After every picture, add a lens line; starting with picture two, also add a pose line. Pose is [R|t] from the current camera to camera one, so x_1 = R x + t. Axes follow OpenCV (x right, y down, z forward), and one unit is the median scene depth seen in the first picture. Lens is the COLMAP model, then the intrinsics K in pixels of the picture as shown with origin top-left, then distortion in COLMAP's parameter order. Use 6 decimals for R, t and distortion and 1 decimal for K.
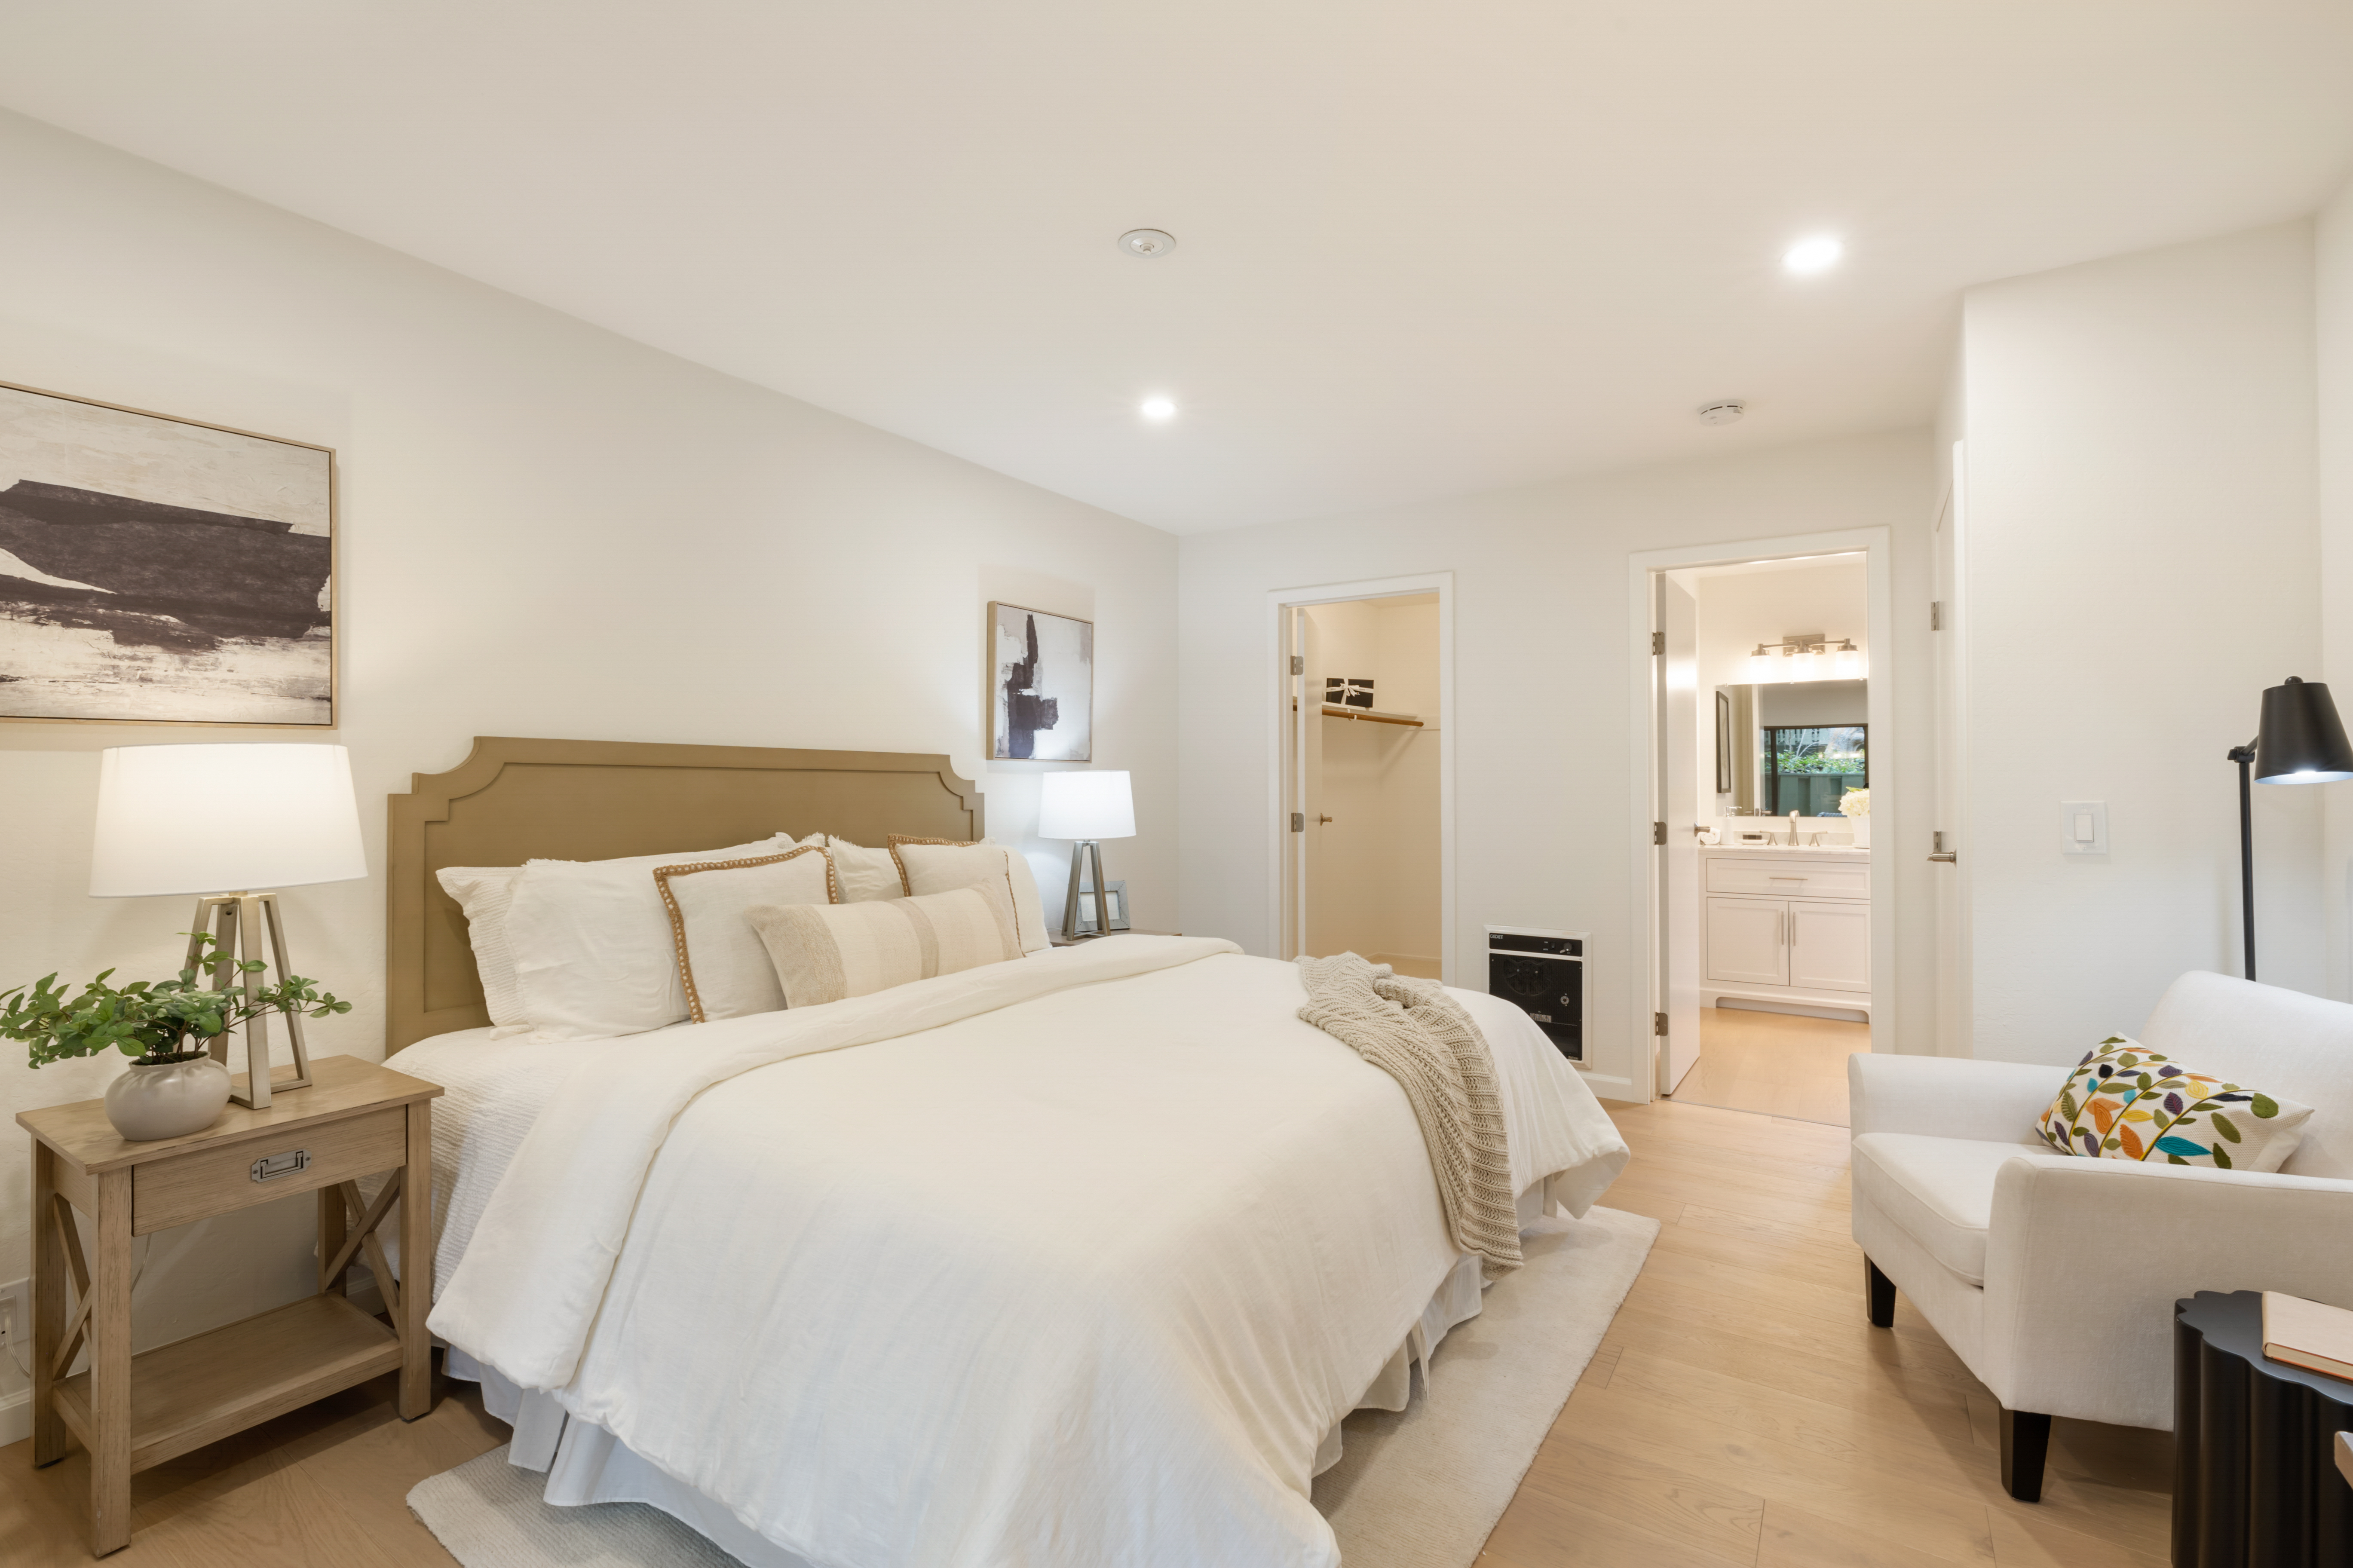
lens RADIAL K [[1088.3, 0, 1176.5], [0, 1088.3, 784.0], [0, 0, 1]] dist [-0.000921, -0.000346]
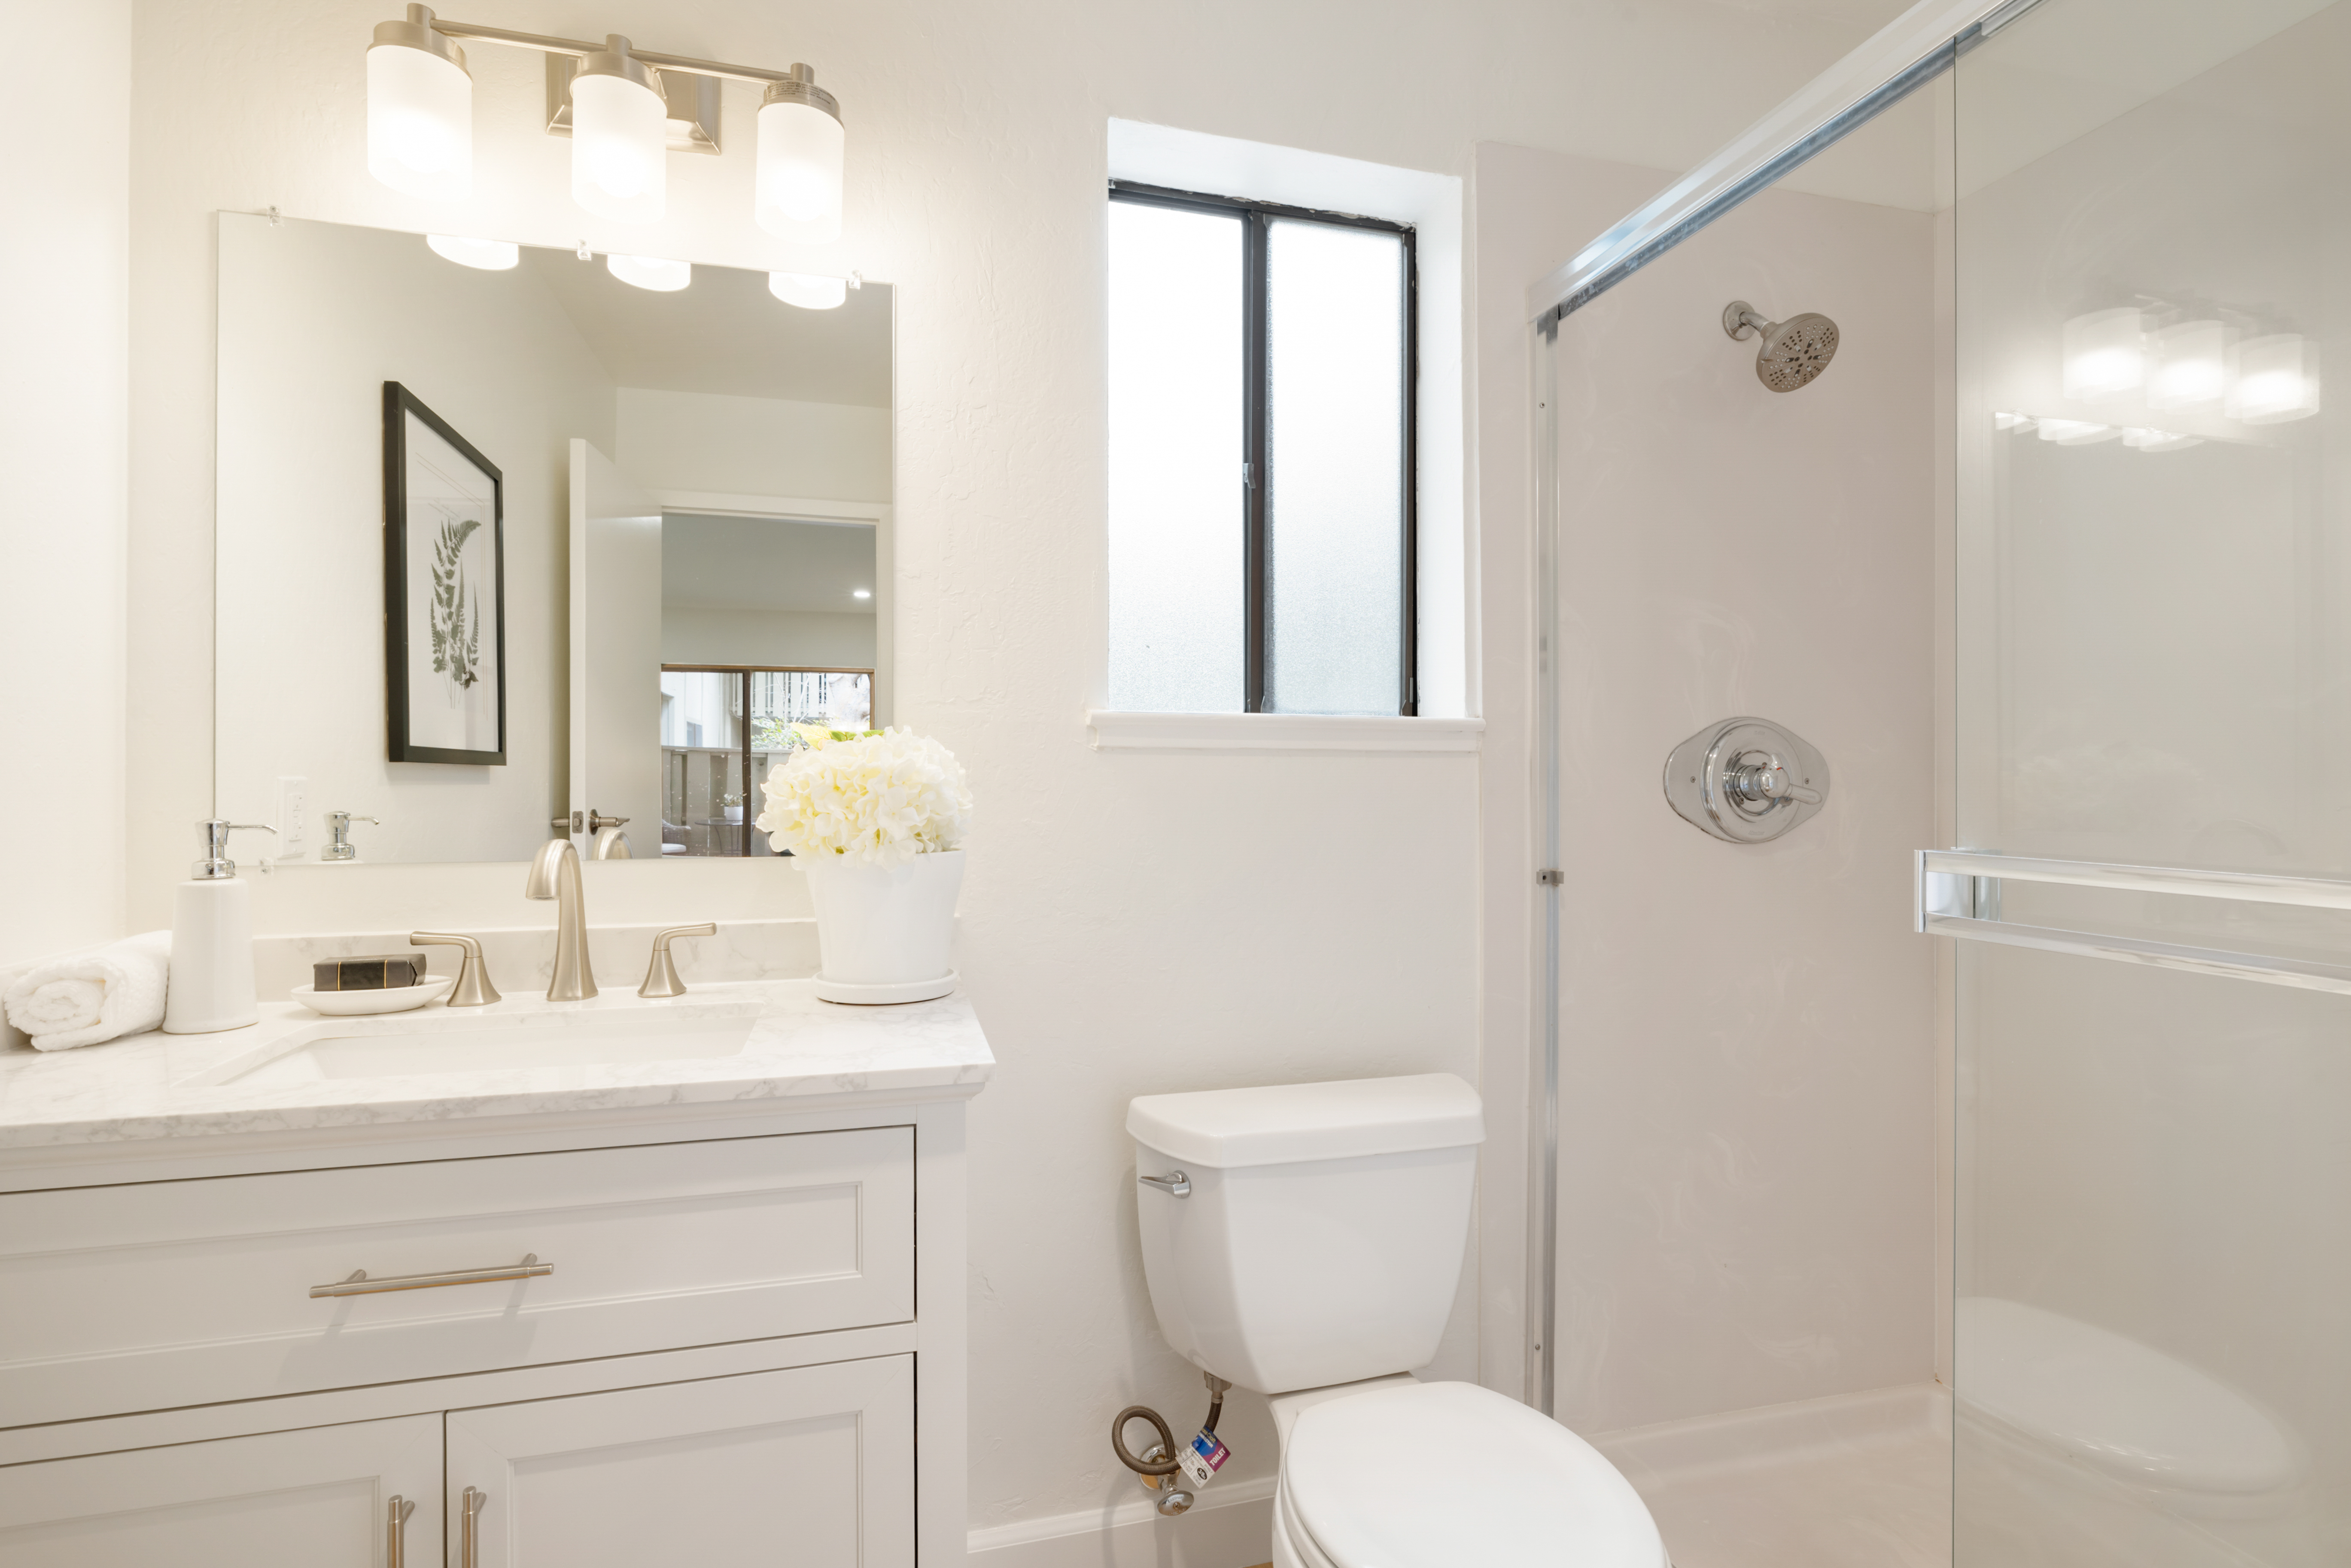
lens RADIAL K [[1157.6, 0, 1175.5], [0, 1157.6, 784.0], [0, 0, 1]] dist [0.002614, 0.000639]
pose [[0.681133, 0.005723, 0.732137, 0.503093], [-0.008200, 0.999966, -0.000188, 0.013486], [-0.732114, -0.005876, 0.681157, 0.792943]]
